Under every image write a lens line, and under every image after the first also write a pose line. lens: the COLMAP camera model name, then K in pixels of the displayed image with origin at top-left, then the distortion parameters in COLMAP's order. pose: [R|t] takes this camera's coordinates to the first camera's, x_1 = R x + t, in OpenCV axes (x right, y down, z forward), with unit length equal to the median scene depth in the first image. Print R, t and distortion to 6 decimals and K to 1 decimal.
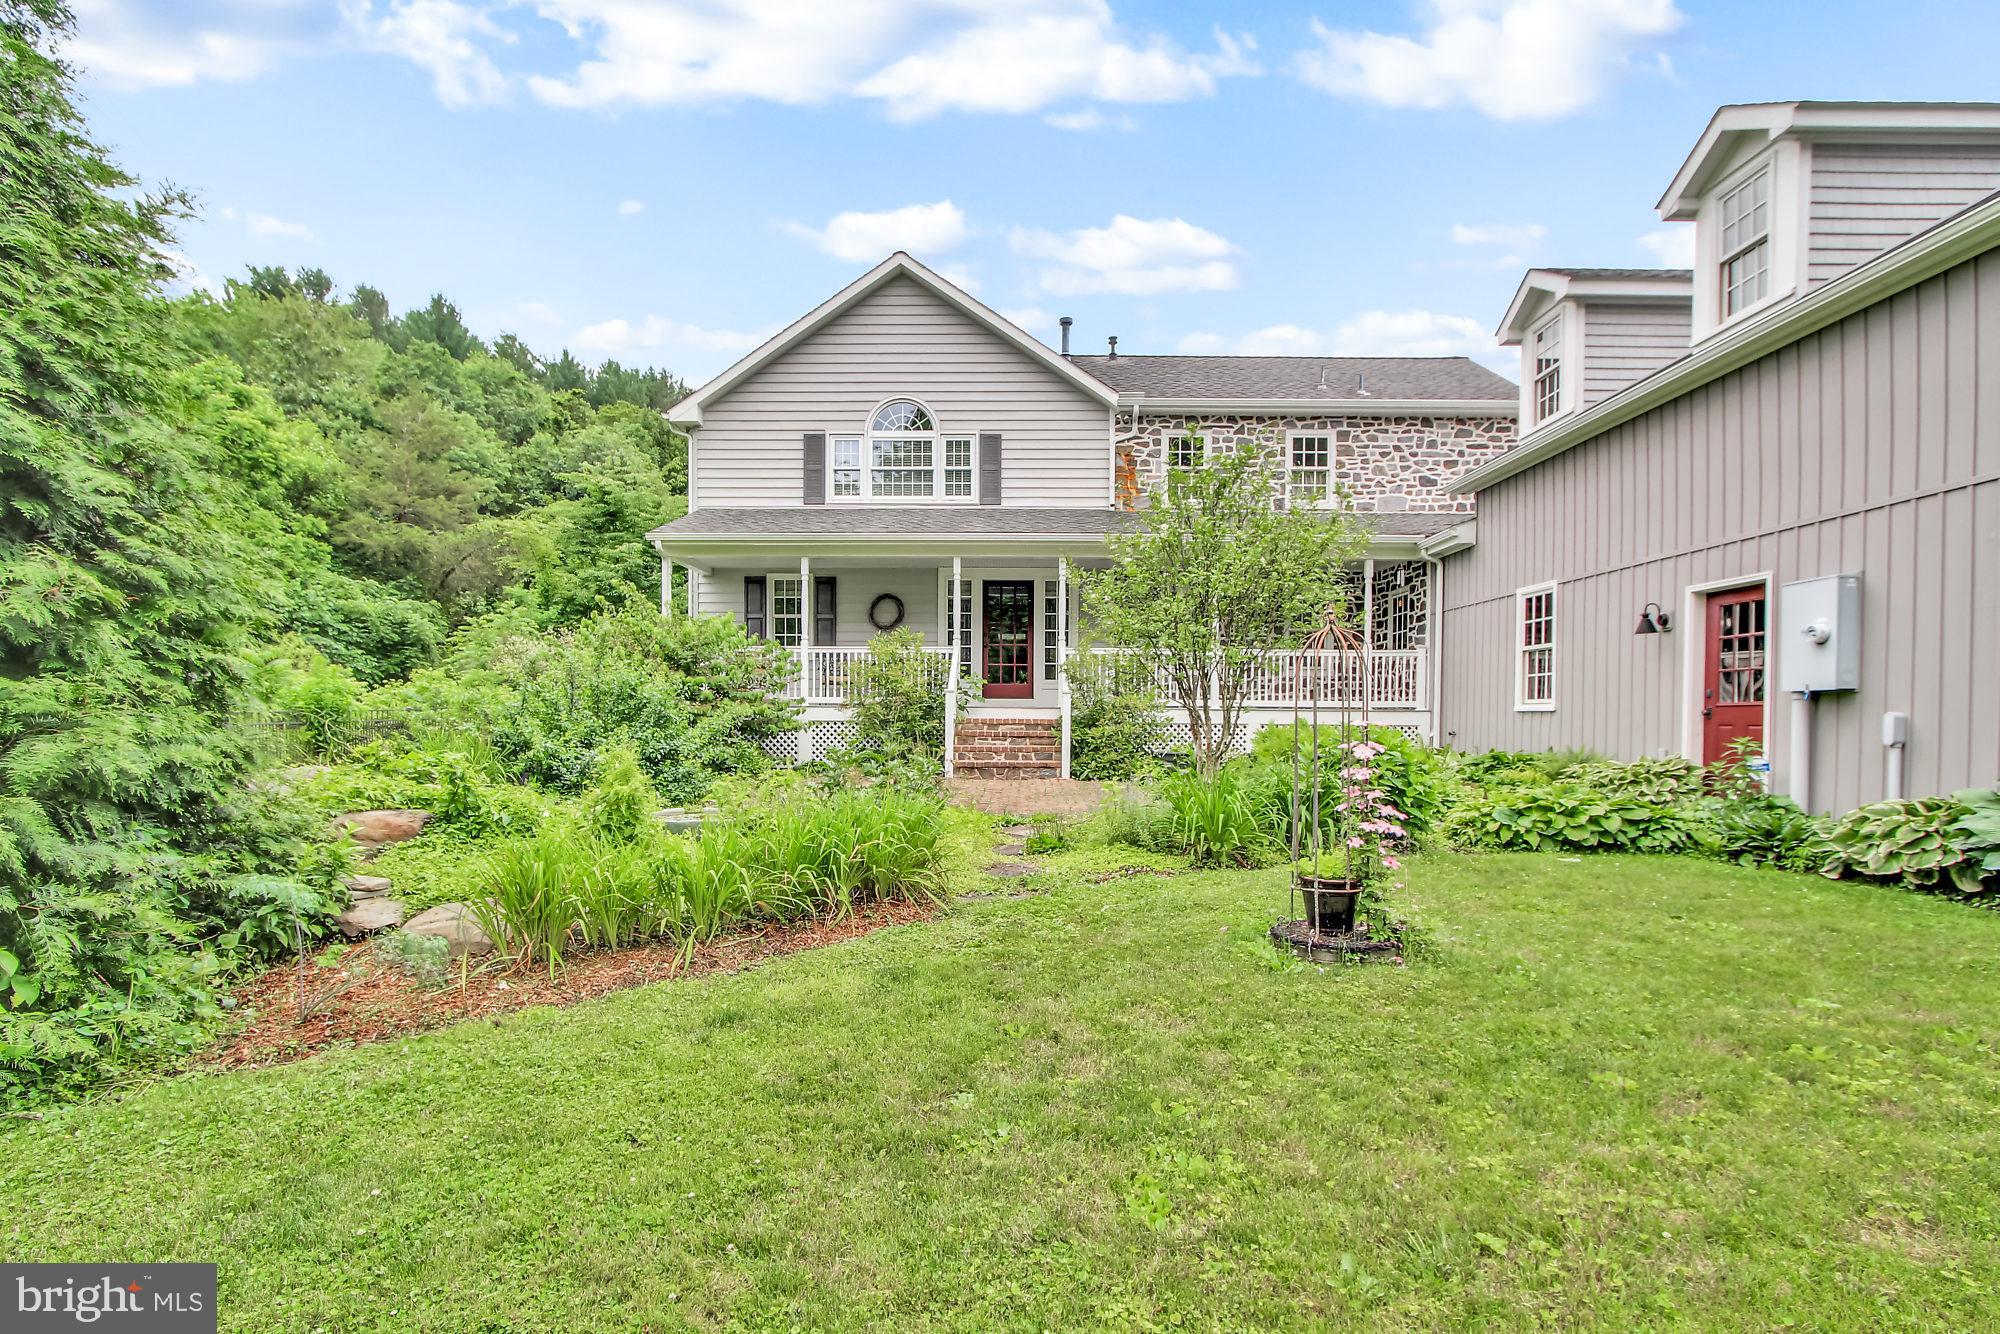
lens RADIAL K [[949.6, 0, 1005.2], [0, 949.6, 717.9], [0, 0, 1]] dist [-0.013317, 0.000590]
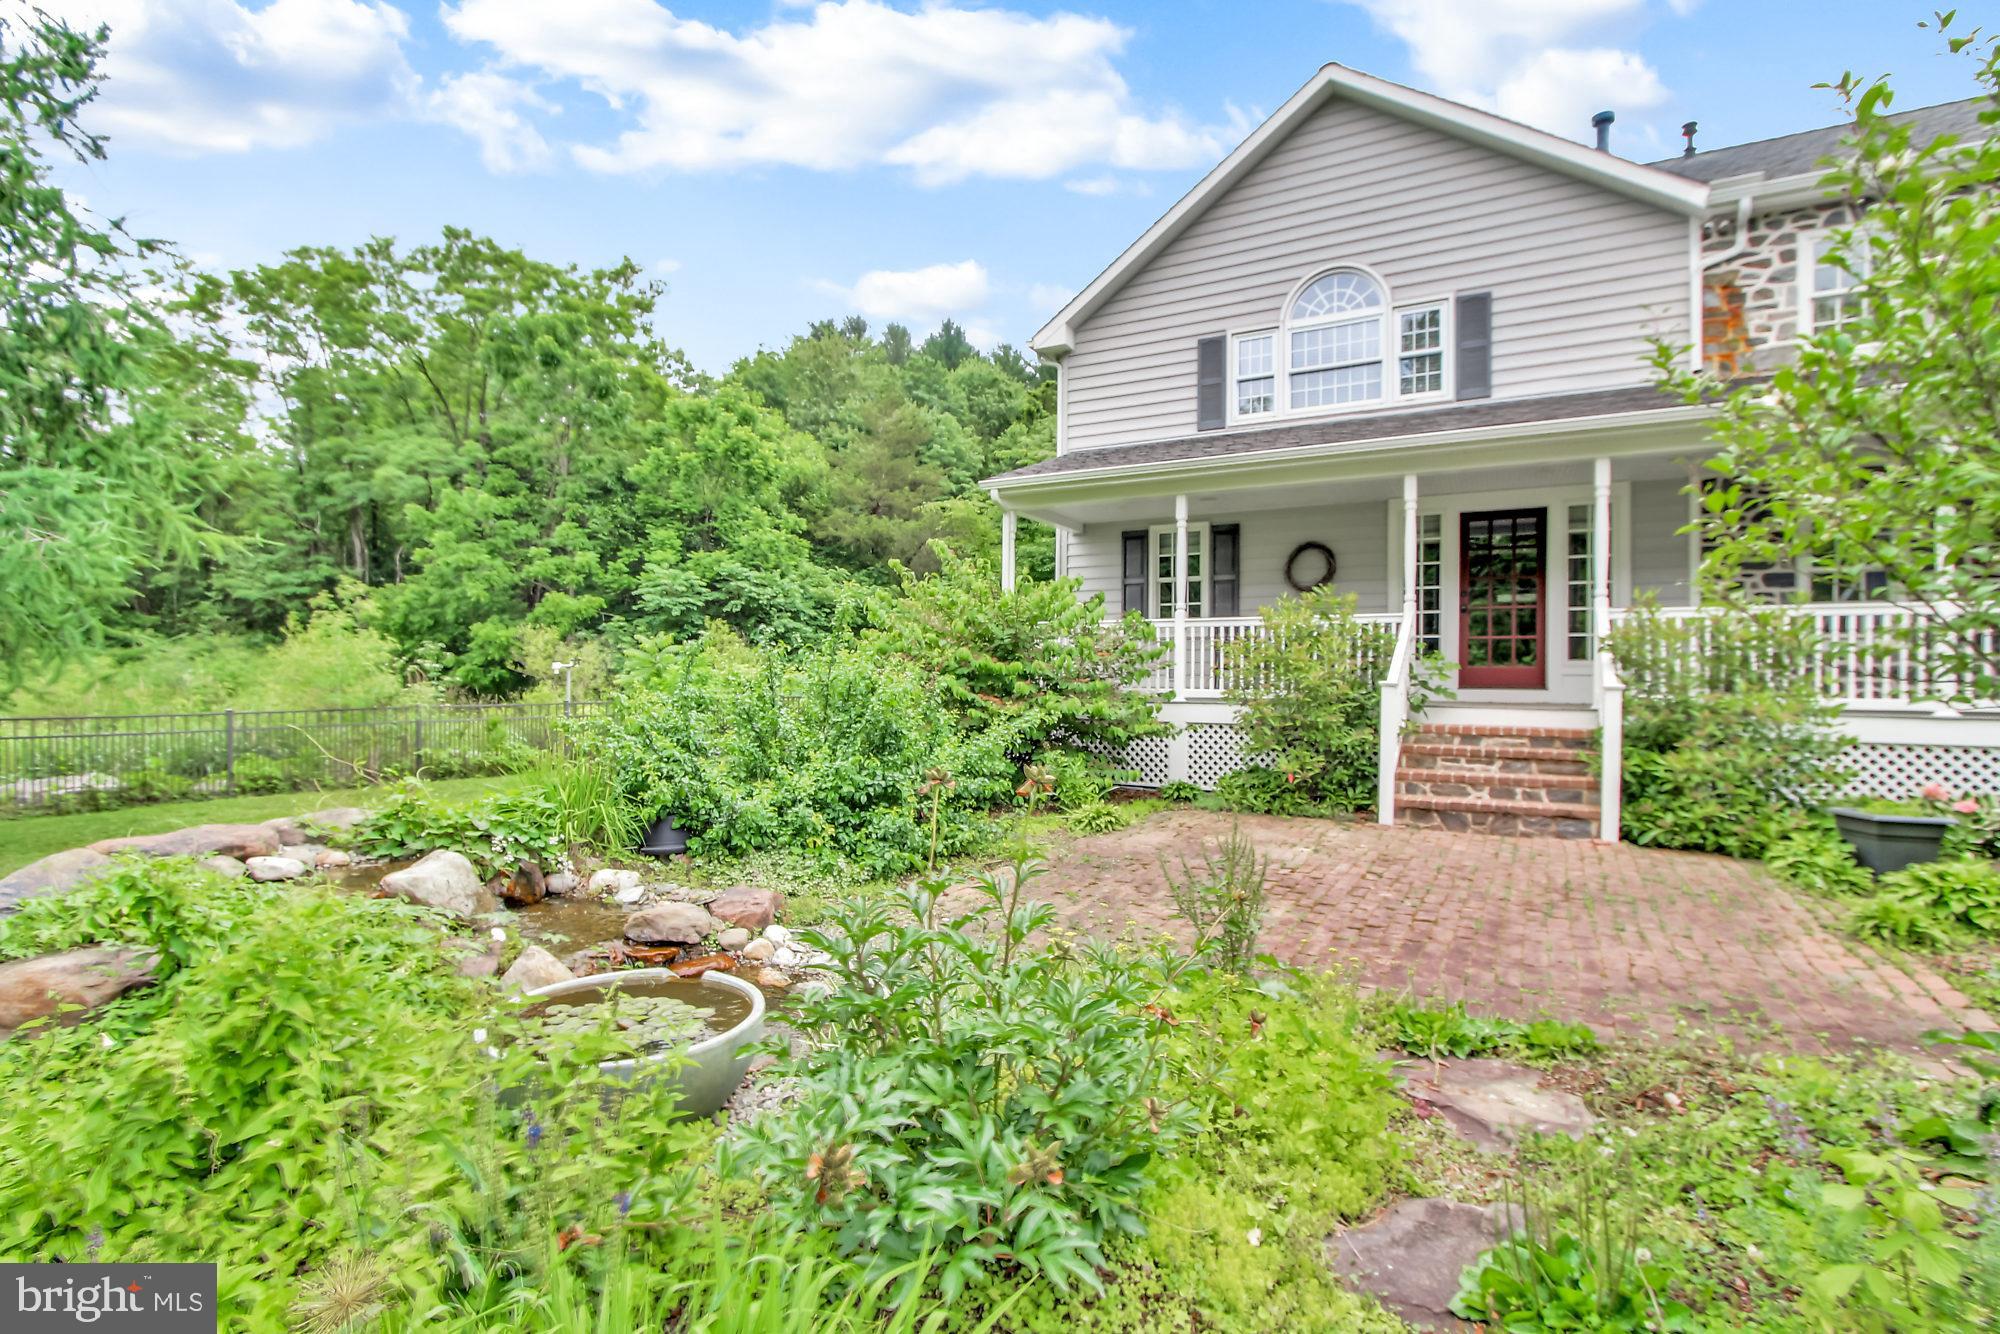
lens RADIAL K [[955.1, 0, 973.1], [0, 955.1, 681.1], [0, 0, 1]] dist [-0.018894, 0.000850]
pose [[0.867902, 0.003245, -0.496726, 0.011205], [-0.008531, 0.999929, -0.008374, -0.017487], [0.496663, 0.011505, 0.867867, 0.249906]]
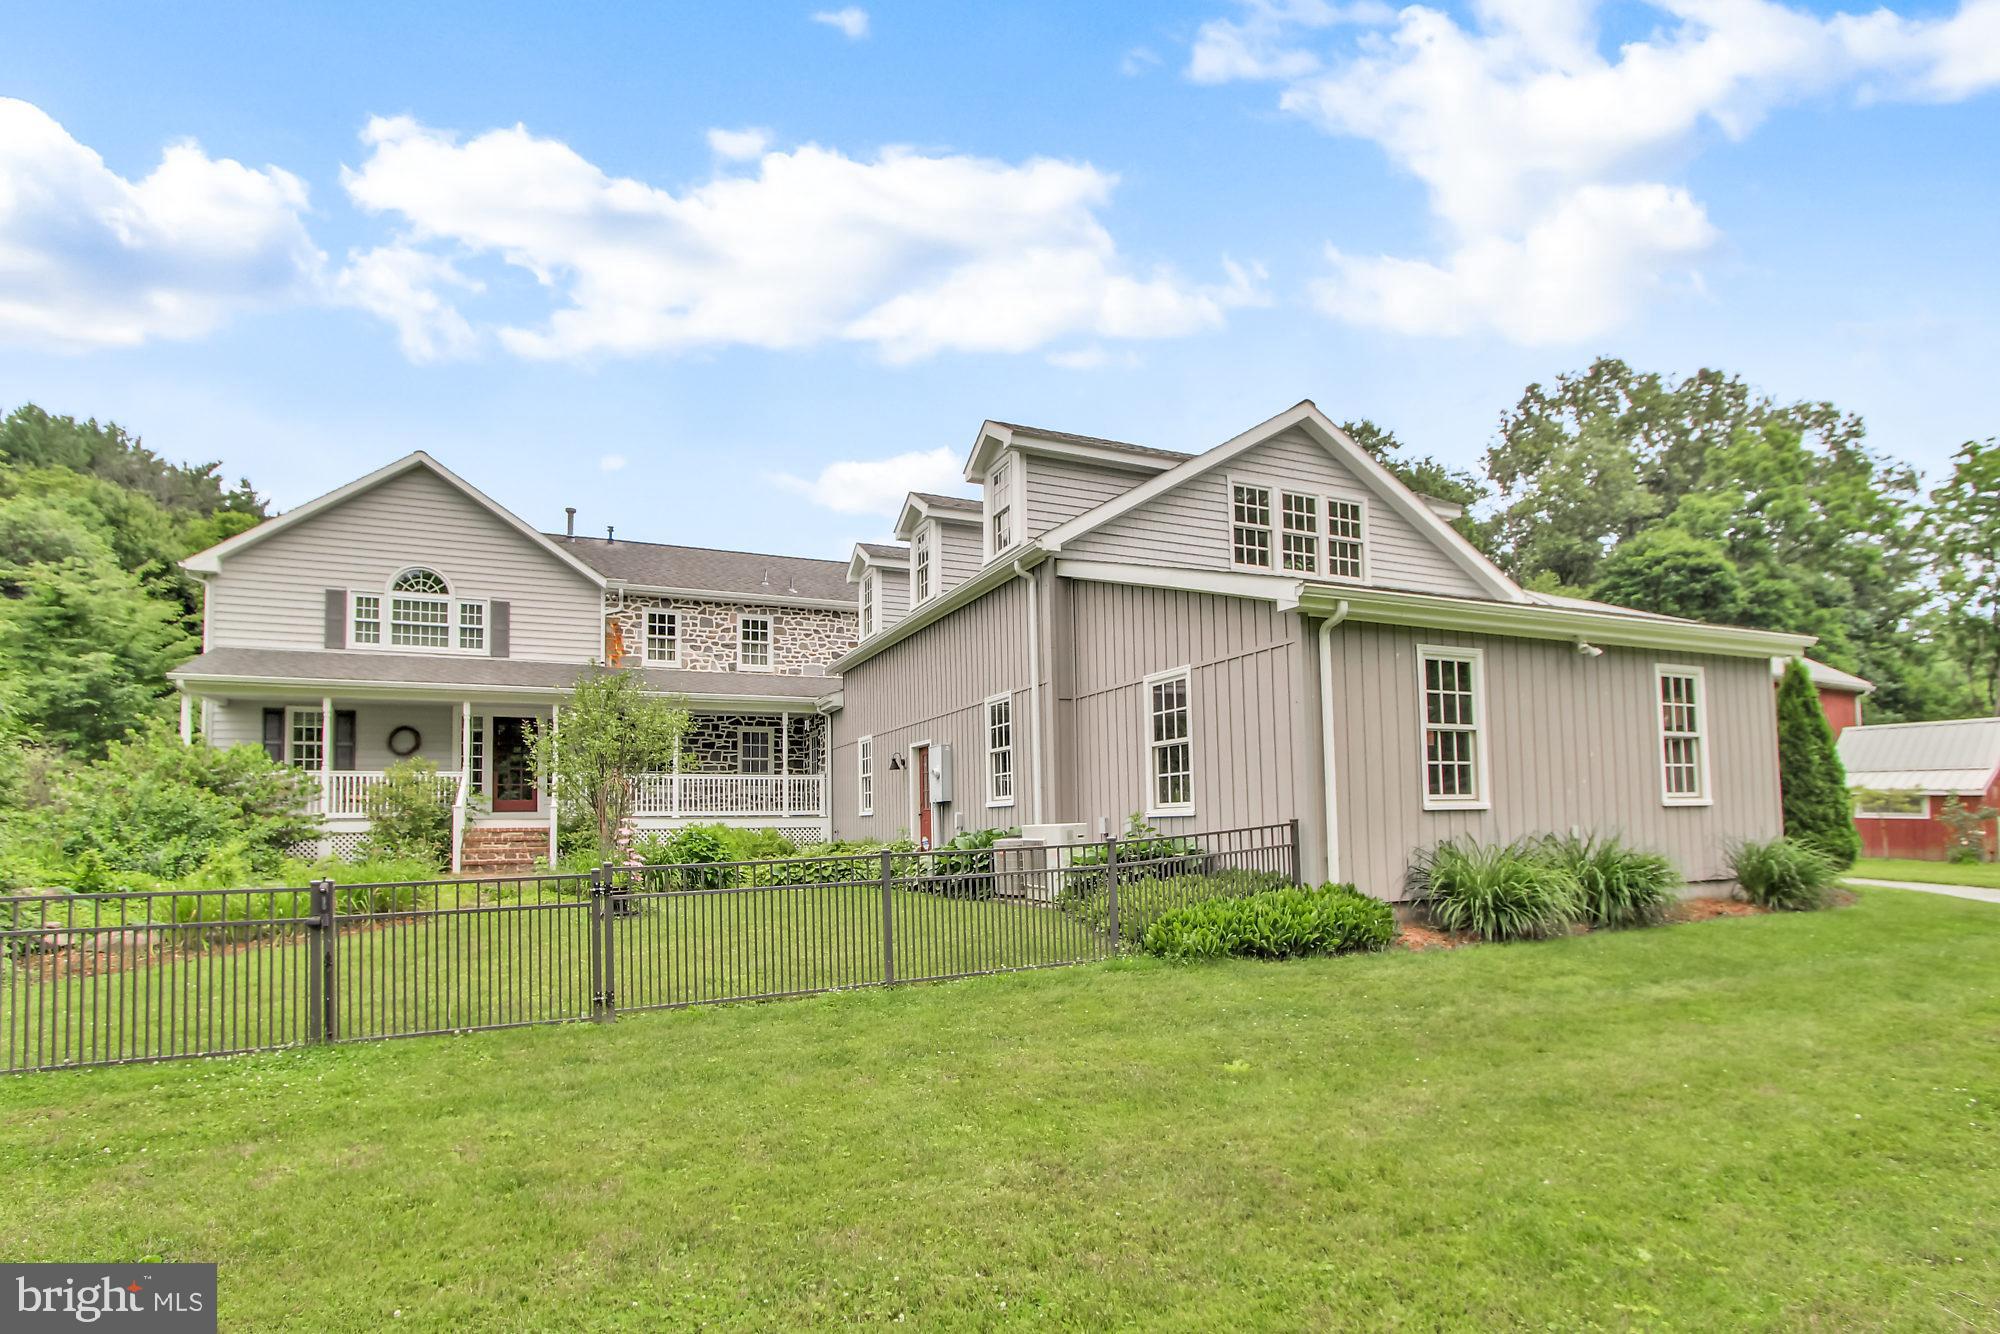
lens RADIAL K [[880.7, 0, 902.2], [0, 880.7, 773.9], [0, 0, 1]] dist [0.000172, 0.000242]
pose [[0.925938, 0.003251, 0.377662, 0.037935], [0.019603, 0.998201, -0.056653, 0.005479], [-0.377166, 0.059861, 0.924209, -0.266614]]
